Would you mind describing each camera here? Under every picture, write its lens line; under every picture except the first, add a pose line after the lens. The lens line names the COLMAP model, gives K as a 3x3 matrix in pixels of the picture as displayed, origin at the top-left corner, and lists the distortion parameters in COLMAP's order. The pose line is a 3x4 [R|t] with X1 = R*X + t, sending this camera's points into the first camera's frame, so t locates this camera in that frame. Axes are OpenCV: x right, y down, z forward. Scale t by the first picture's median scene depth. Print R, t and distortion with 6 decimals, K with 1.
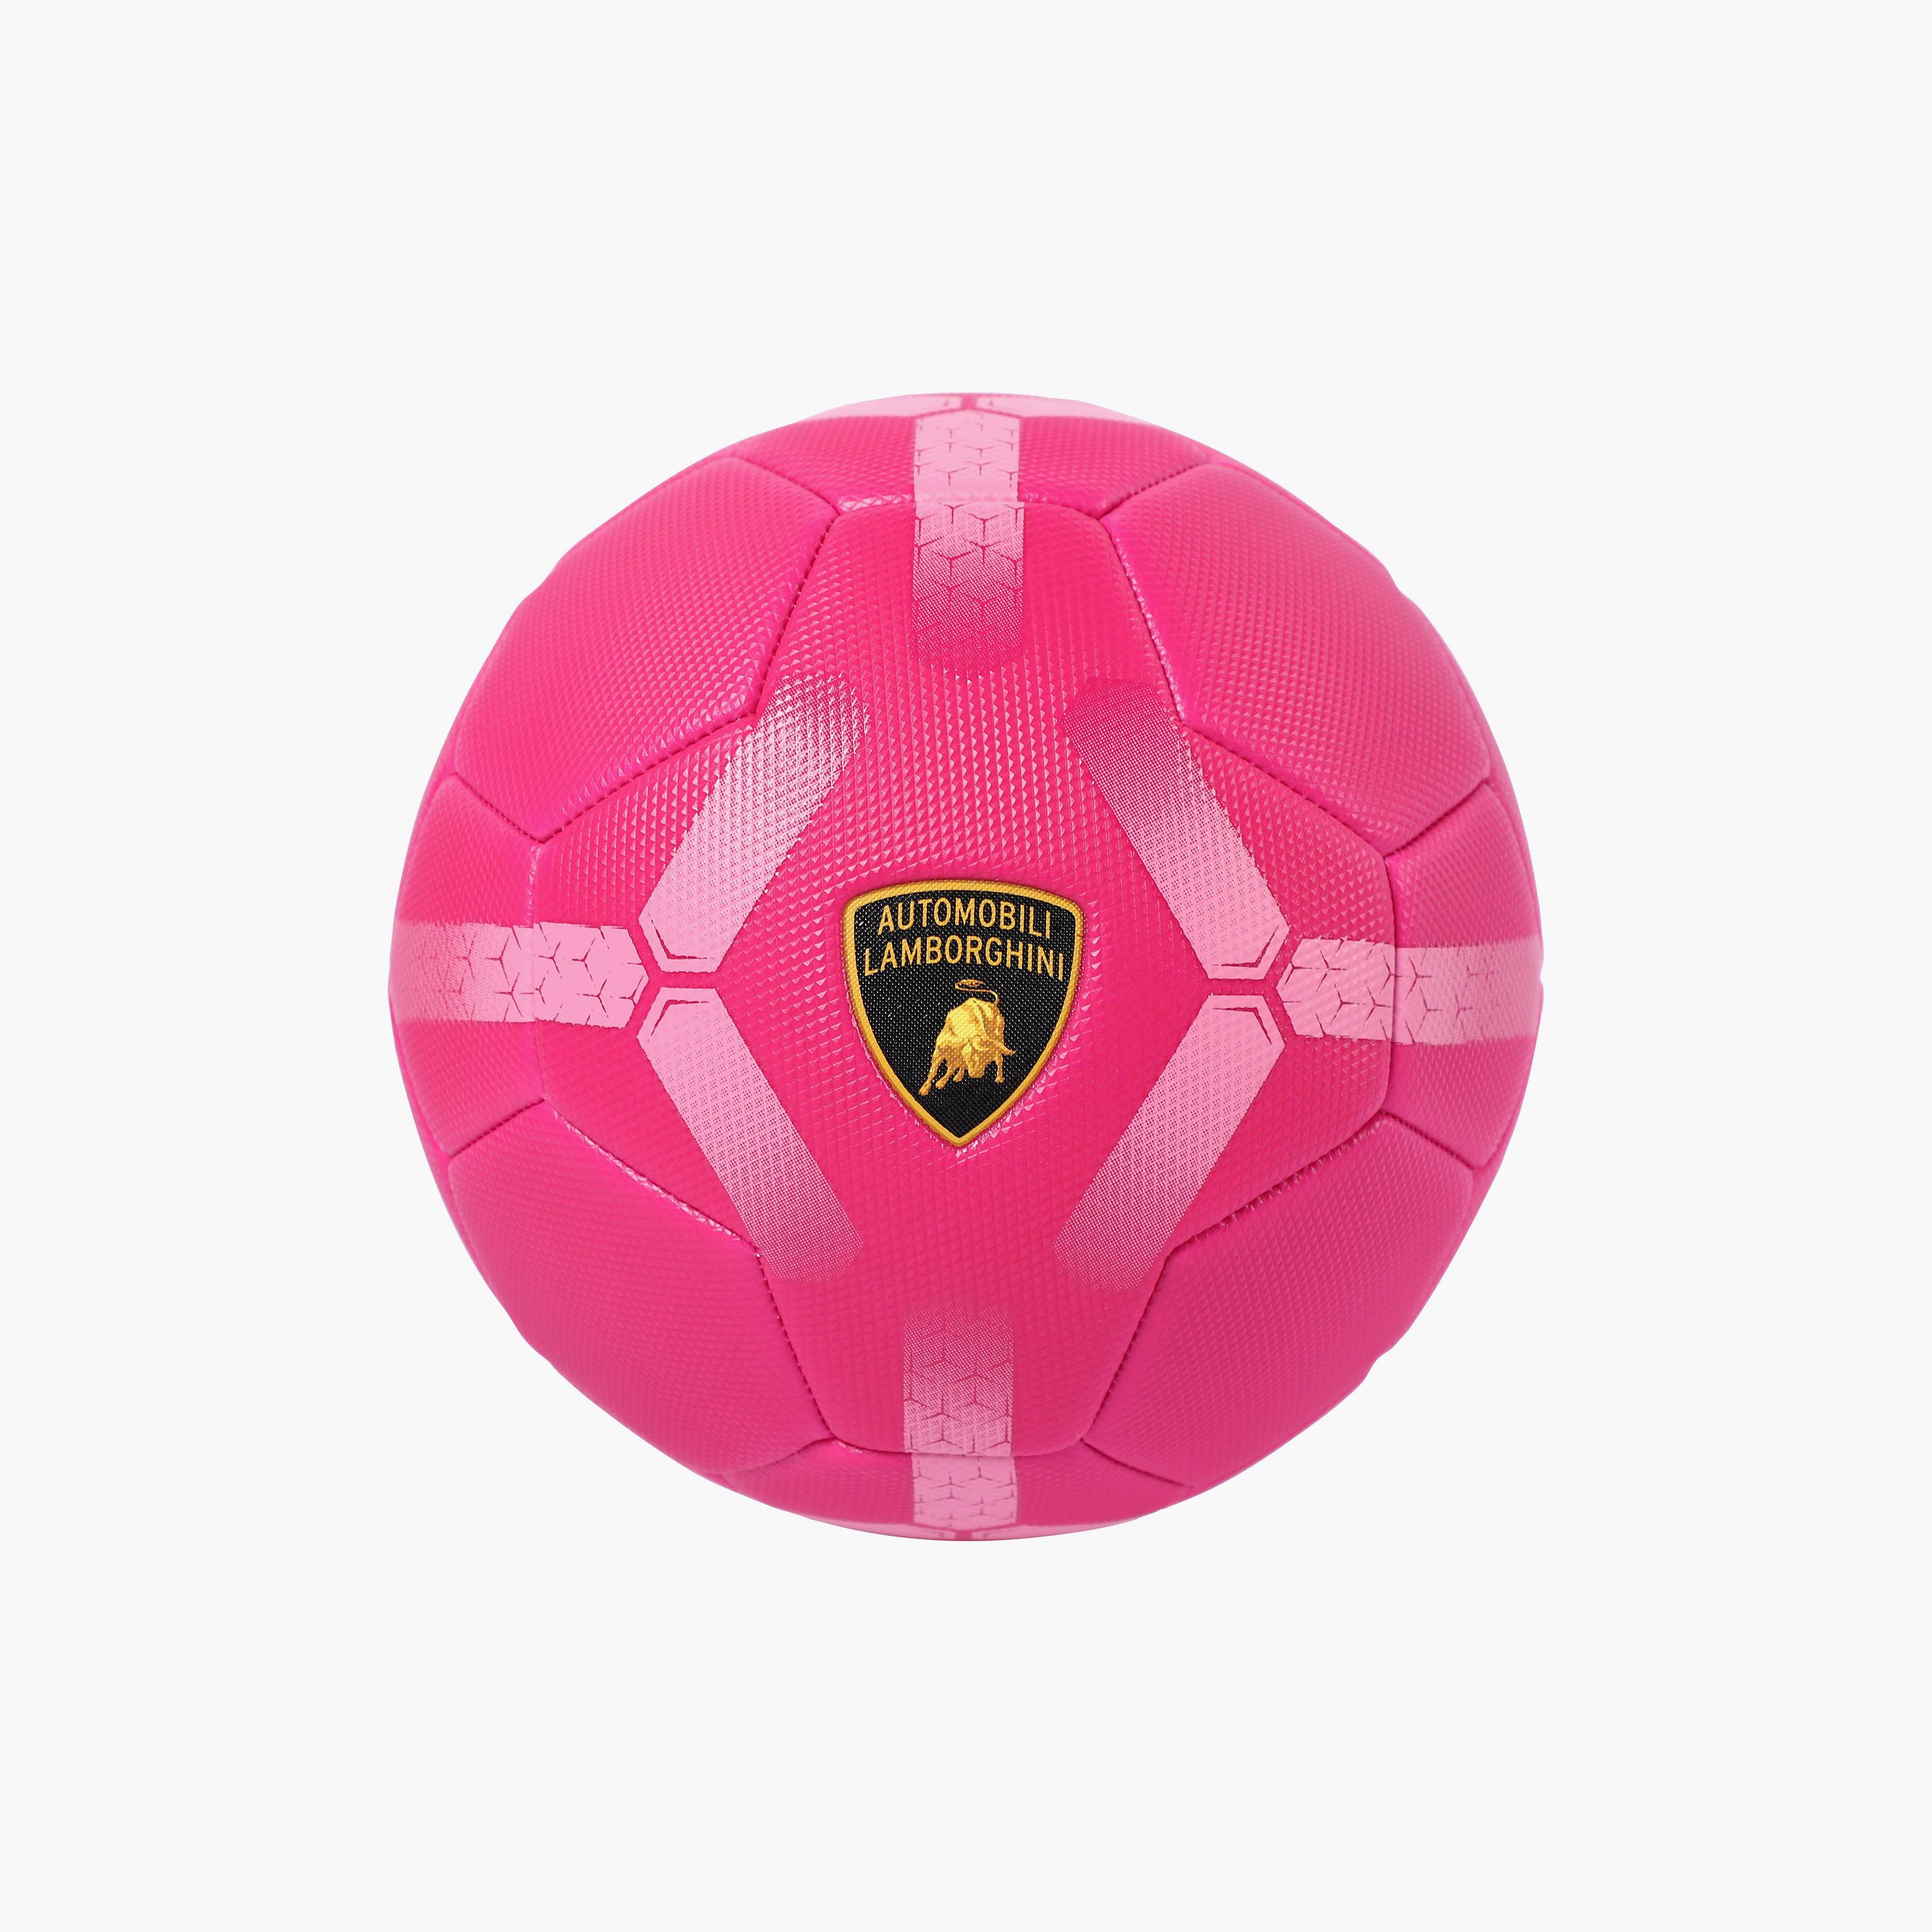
lens RADIAL K [[3200.4, 0, 944.3], [0, 3200.4, 909.4], [0, 0, 1]] dist [0.186479, 0.000000]
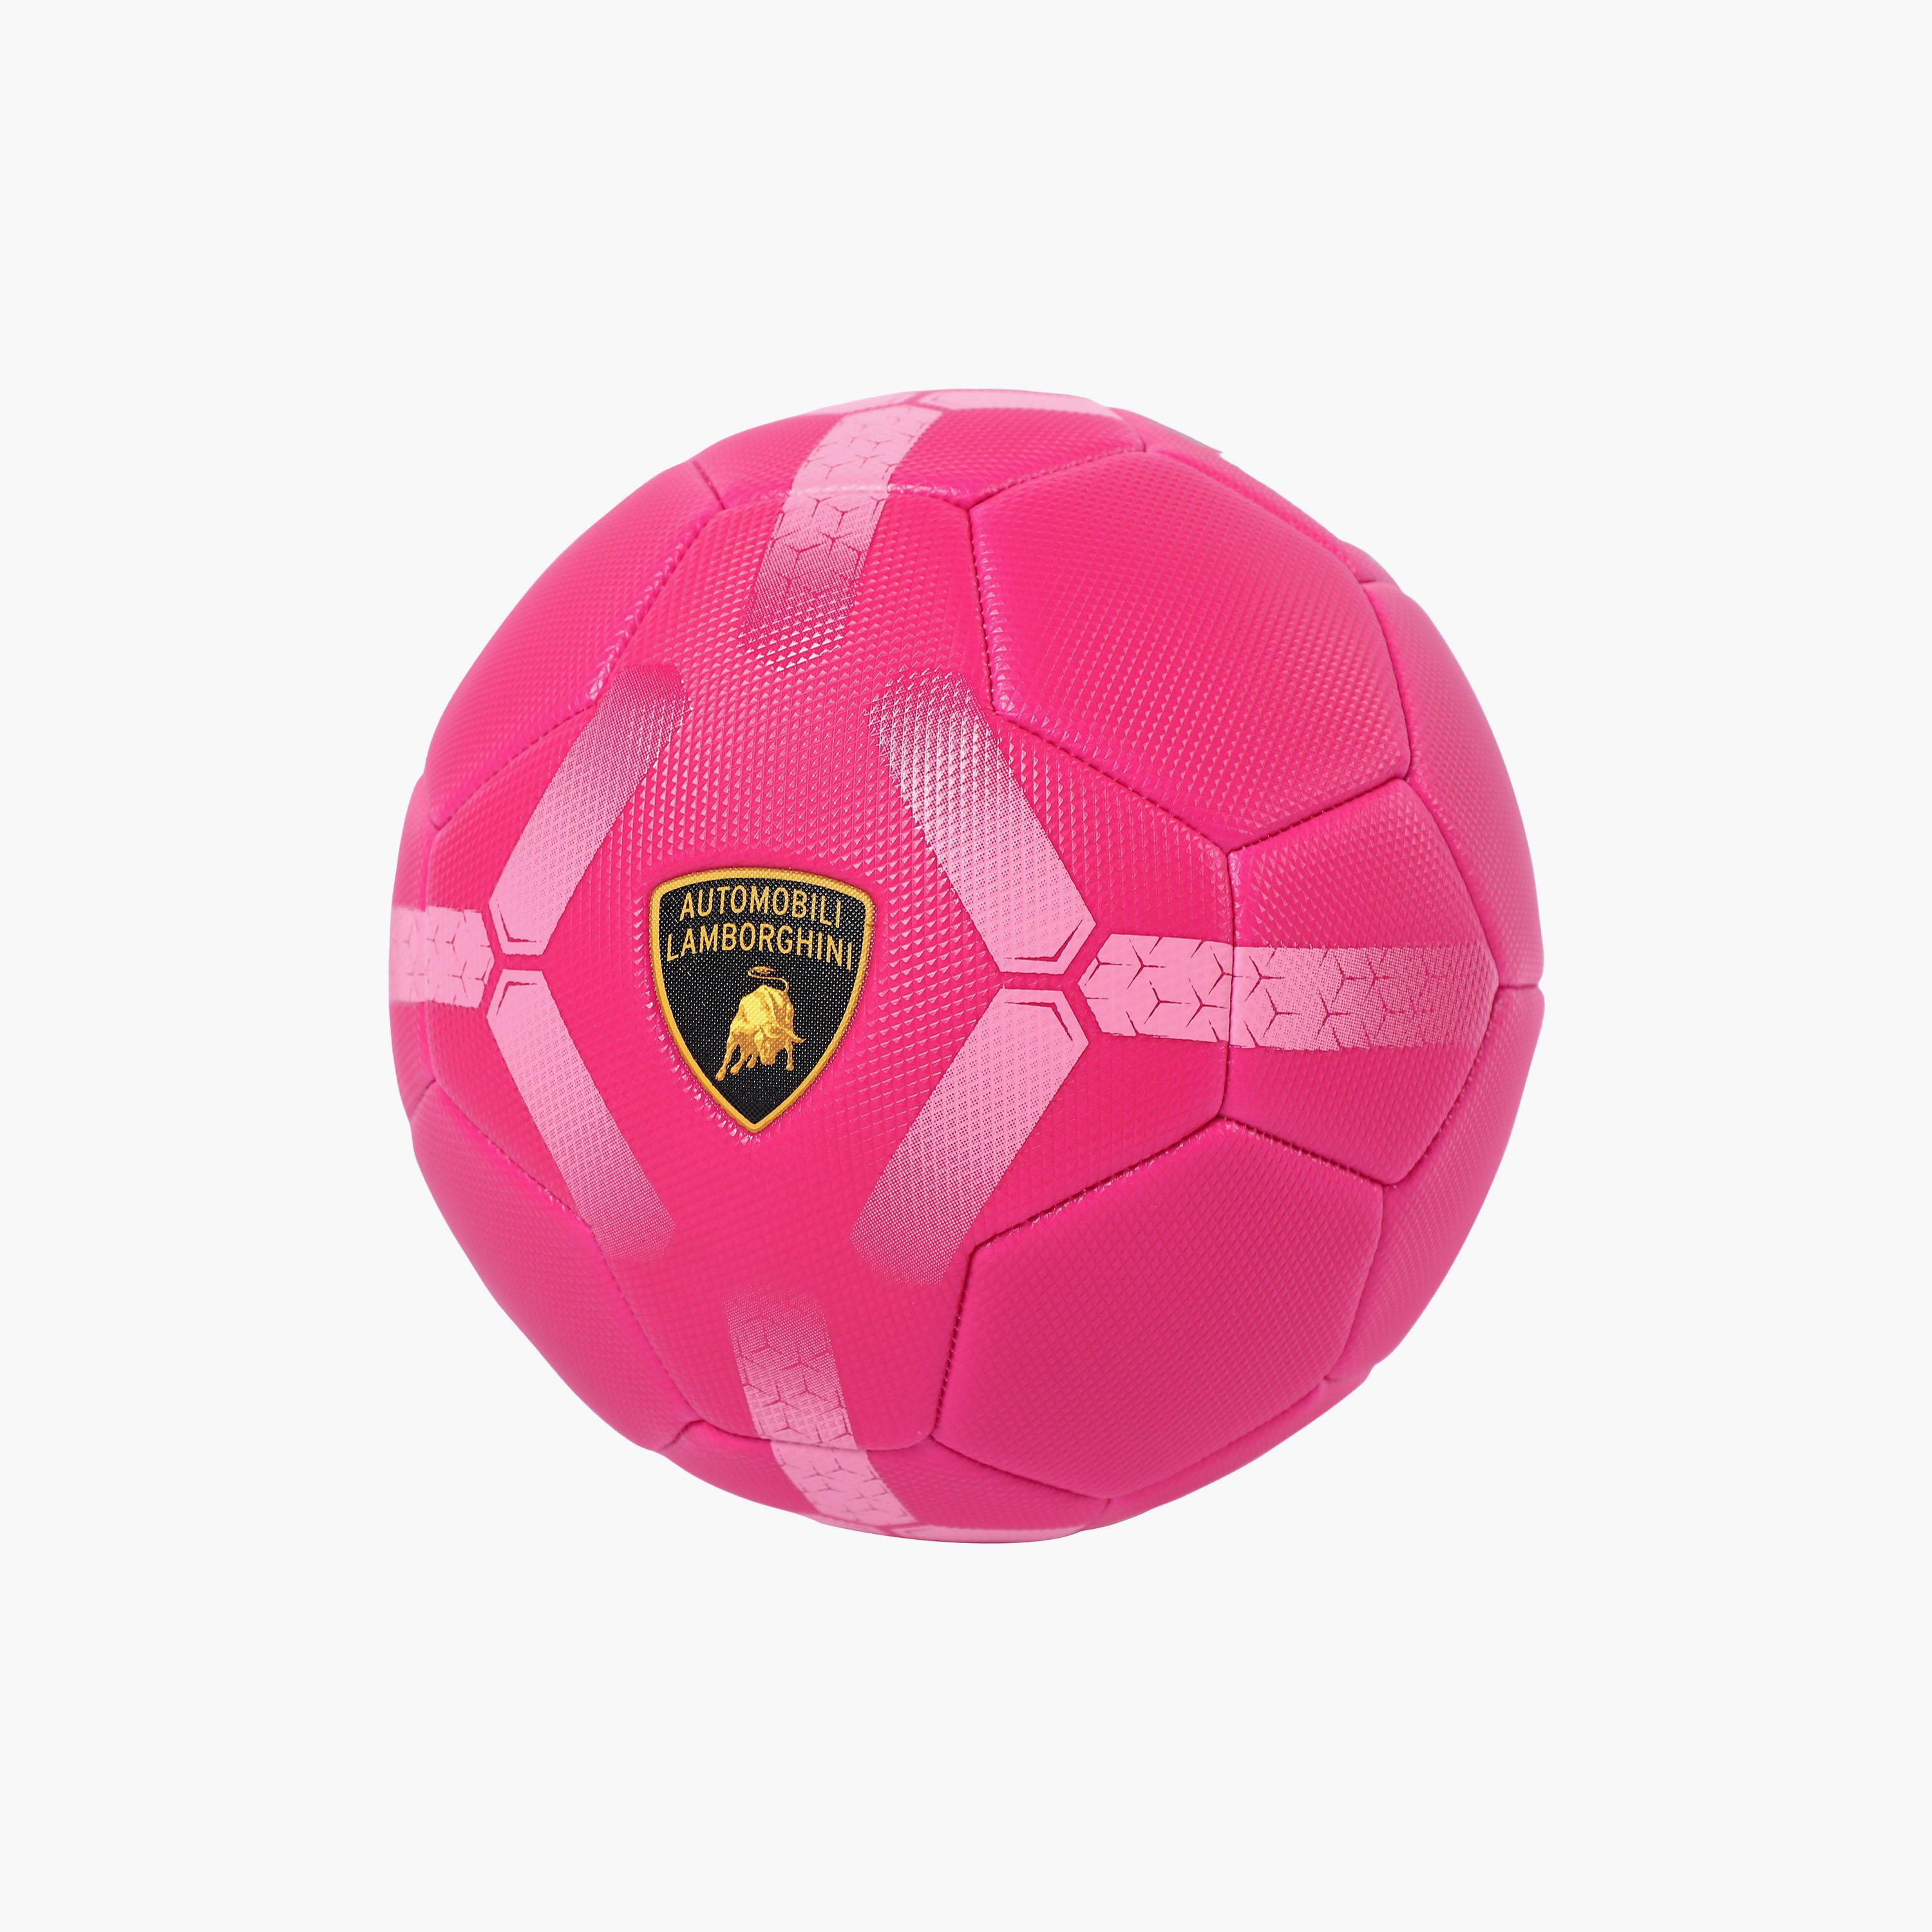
lens RADIAL K [[3200.4, 0, 945.2], [0, 3200.4, 924.4], [0, 0, 1]] dist [0.186479, 0.000000]
pose [[0.953173, 0.018021, -0.301888, 0.360953], [-0.020544, 0.999775, -0.005185, 0.012413], [0.301727, 0.011144, 0.953329, 0.057149]]
